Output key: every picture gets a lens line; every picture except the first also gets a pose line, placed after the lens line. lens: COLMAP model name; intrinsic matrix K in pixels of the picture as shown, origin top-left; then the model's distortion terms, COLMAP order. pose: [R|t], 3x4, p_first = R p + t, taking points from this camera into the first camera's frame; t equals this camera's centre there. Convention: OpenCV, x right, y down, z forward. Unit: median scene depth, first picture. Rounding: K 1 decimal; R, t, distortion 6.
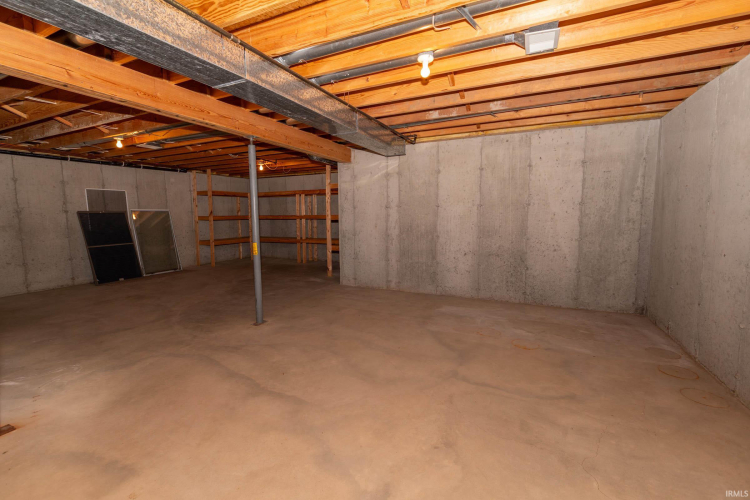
lens RADIAL K [[334.7, 0, 375.0], [0, 334.7, 250.0], [0, 0, 1]] dist [0.000415, 0.000402]
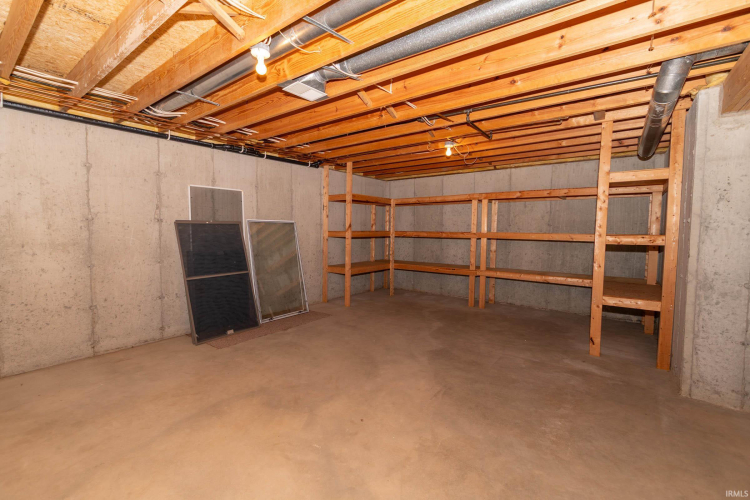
lens RADIAL K [[334.7, 0, 375.0], [0, 334.7, 250.0], [0, 0, 1]] dist [0.000415, 0.000402]
pose [[0.979269, 0.031969, -0.200023, -0.355920], [-0.041074, 0.998292, -0.041536, -0.044798], [0.198354, 0.048891, 0.978910, 0.415960]]
